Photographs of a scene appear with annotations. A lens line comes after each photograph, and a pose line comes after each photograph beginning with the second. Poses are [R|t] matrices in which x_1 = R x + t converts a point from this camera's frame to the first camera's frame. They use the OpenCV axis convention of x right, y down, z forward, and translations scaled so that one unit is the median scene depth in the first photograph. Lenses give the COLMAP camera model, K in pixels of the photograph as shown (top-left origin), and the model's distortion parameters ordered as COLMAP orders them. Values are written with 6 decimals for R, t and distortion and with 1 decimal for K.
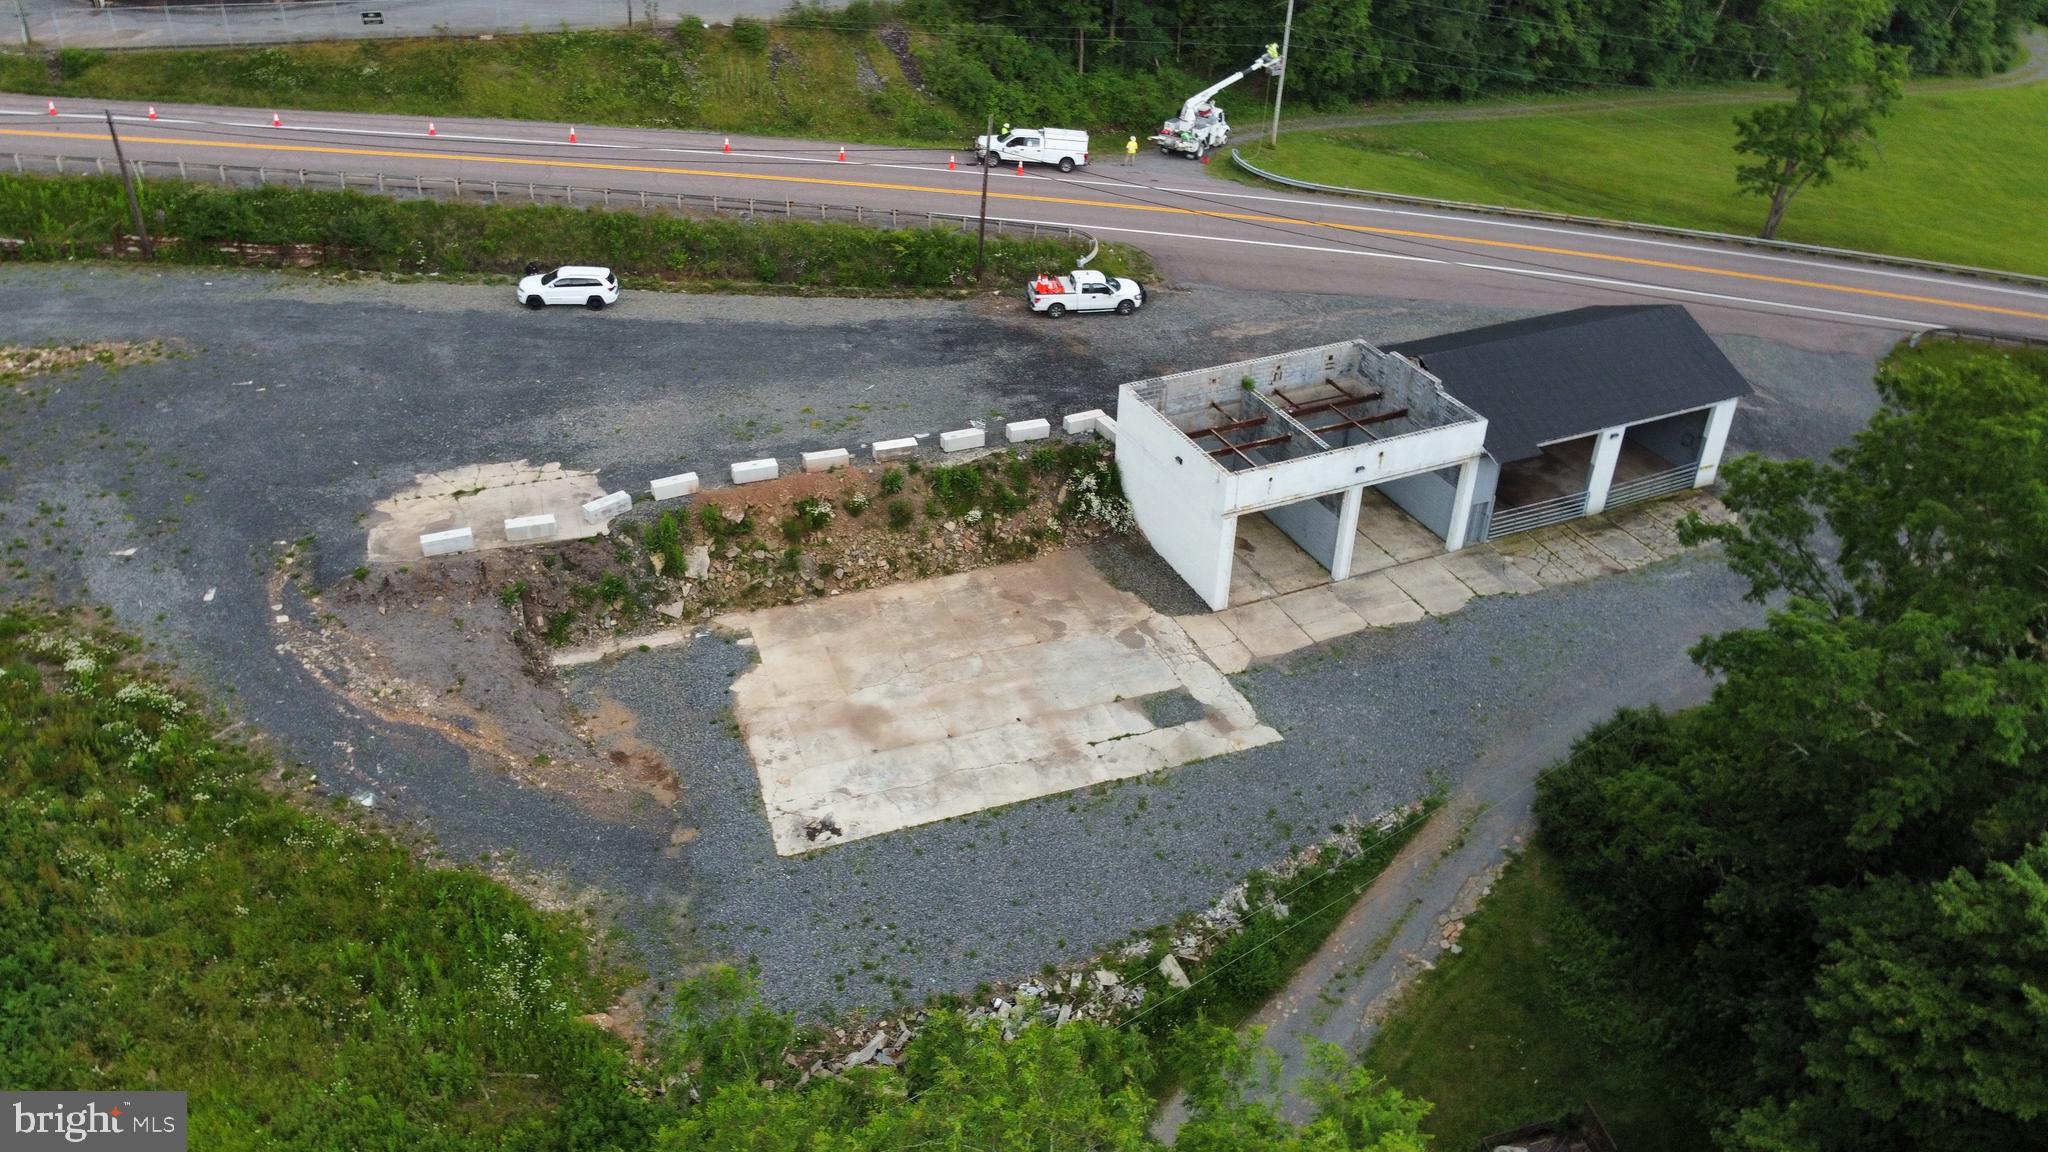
lens RADIAL K [[1528.4, 0, 1011.9], [0, 1528.4, 575.5], [0, 0, 1]] dist [0.004475, 0.000965]
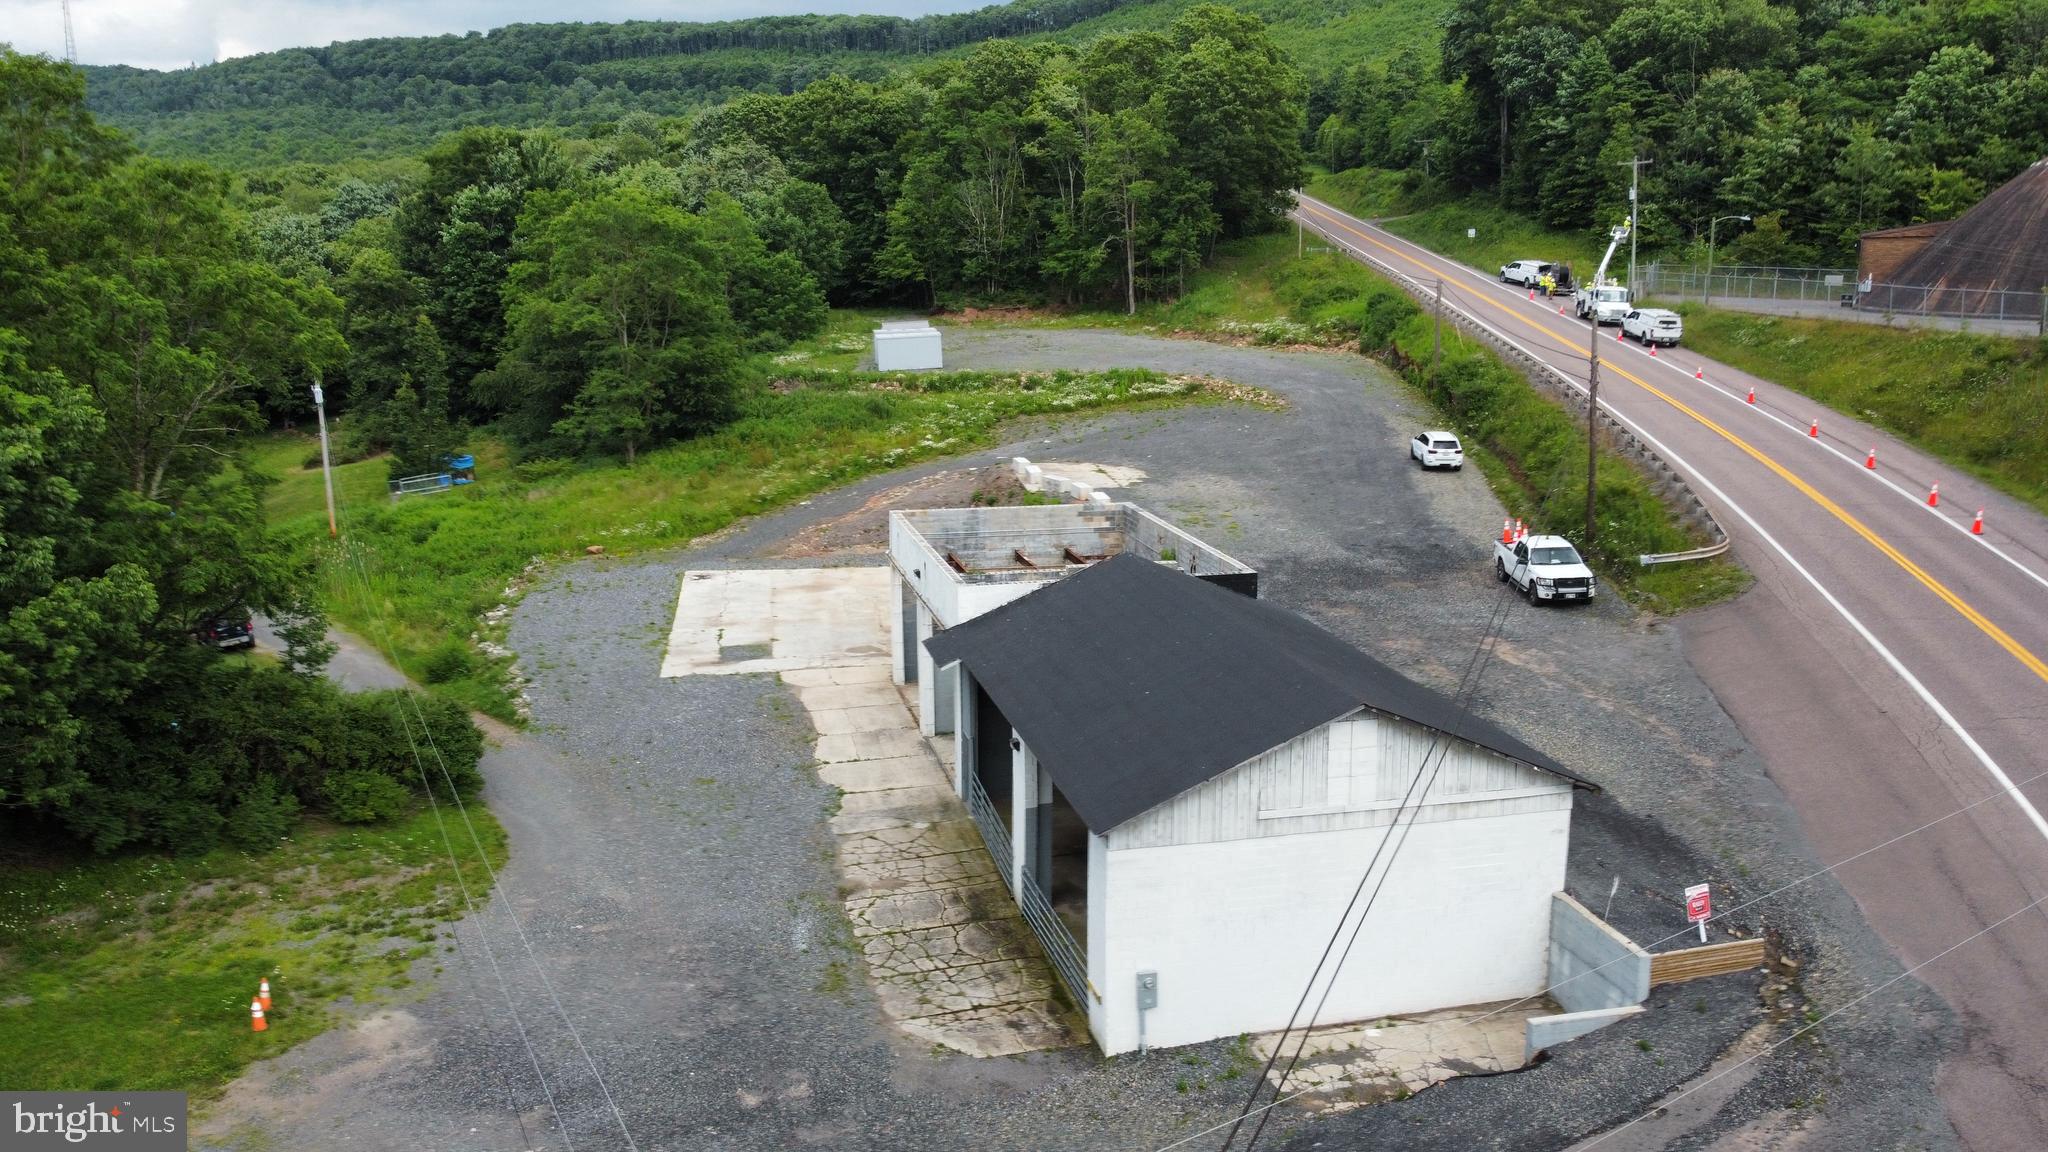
lens RADIAL K [[1549.6, 0, 1028.6], [0, 1549.6, 576.8], [0, 0, 1]] dist [0.001813, 0.014503]
pose [[-0.194303, 0.191529, -0.962062, 0.931256], [-0.536175, 0.800546, 0.267663, -0.294946], [0.821440, 0.567841, -0.052856, 1.028517]]
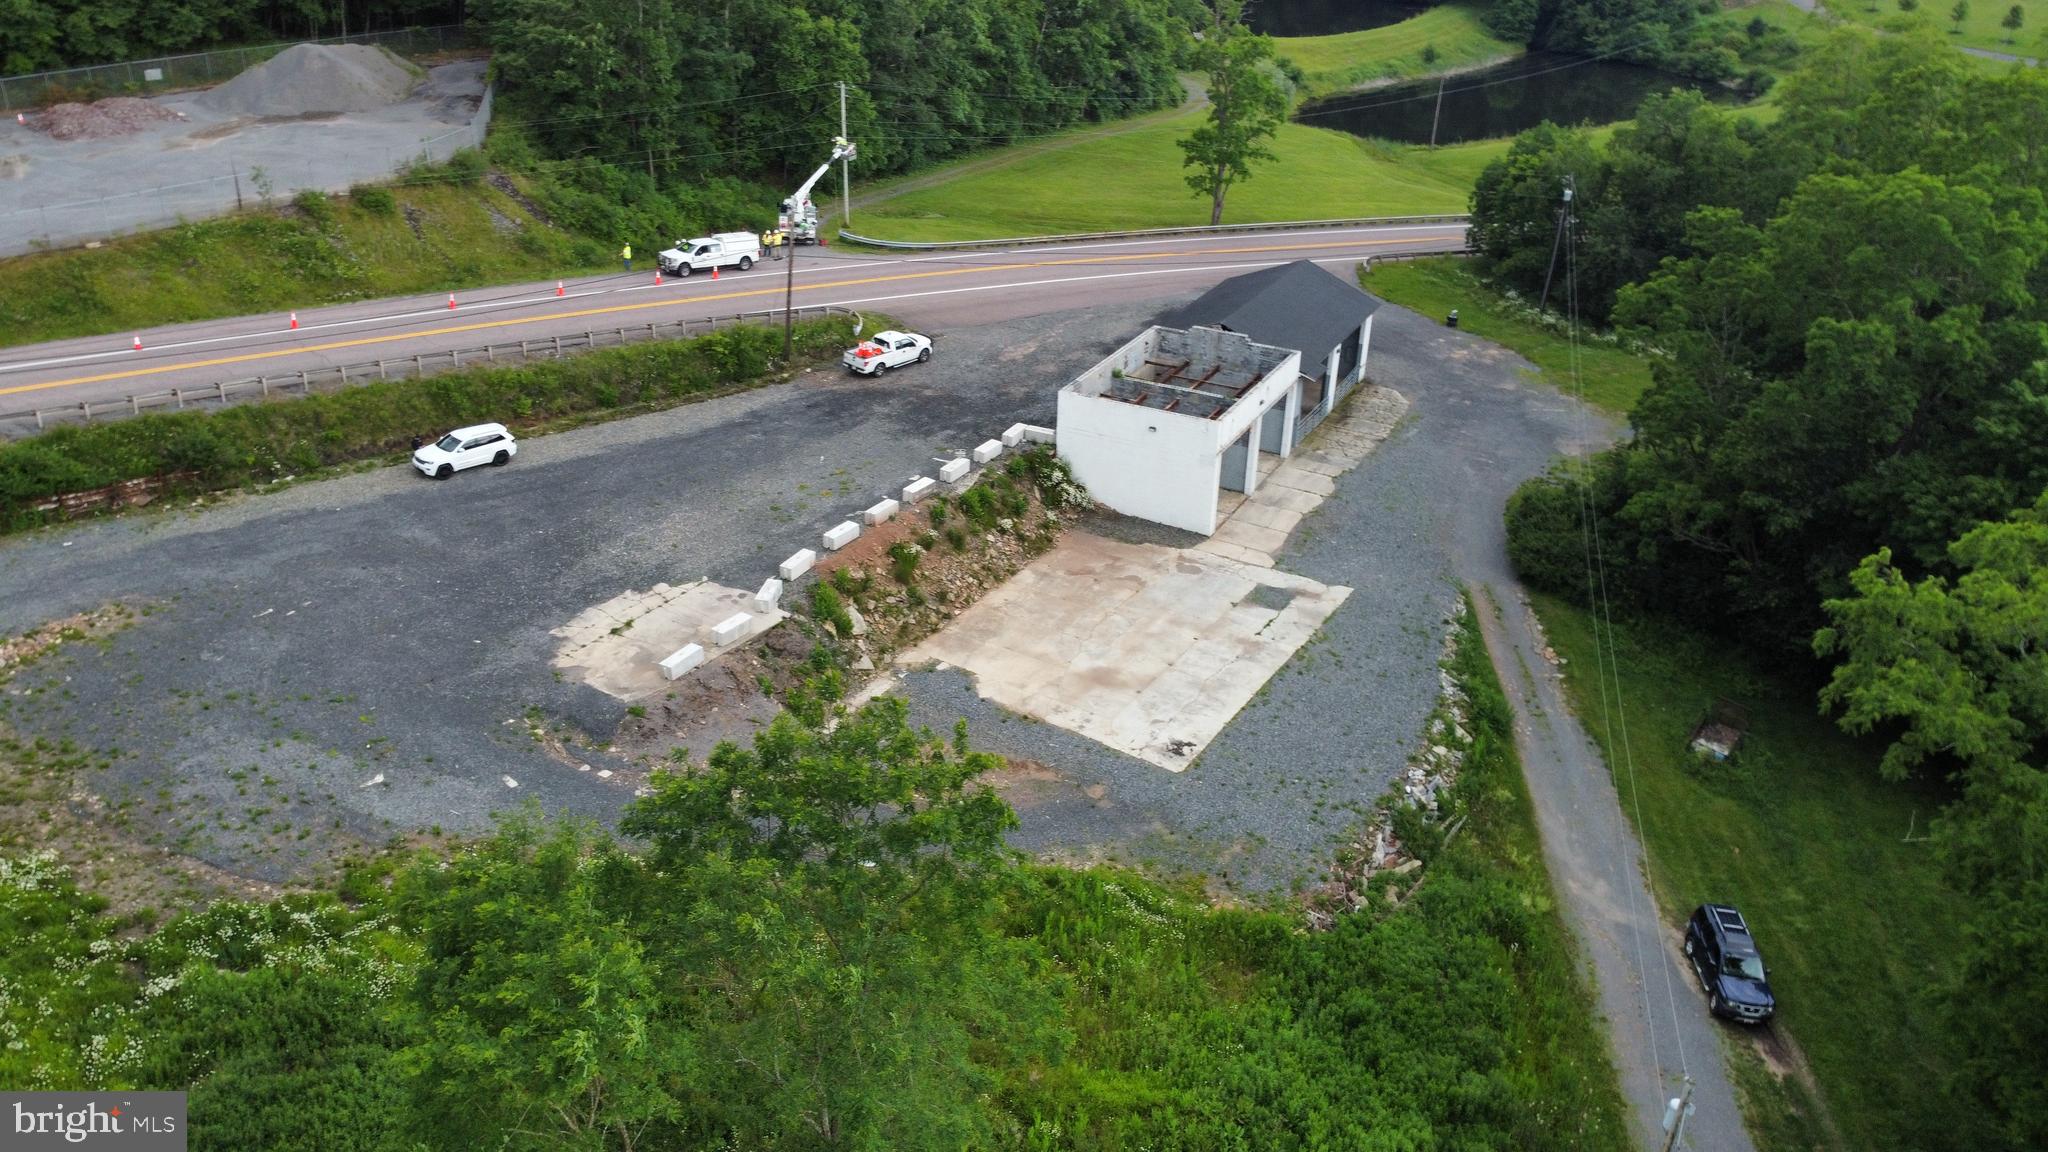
lens RADIAL K [[1528.4, 0, 1011.9], [0, 1528.4, 575.5], [0, 0, 1]] dist [0.004475, 0.000965]
pose [[0.797537, -0.284537, 0.531953, -0.647542], [0.325903, 0.945251, 0.016992, -0.019885], [-0.507663, 0.159813, 0.846604, 0.019048]]
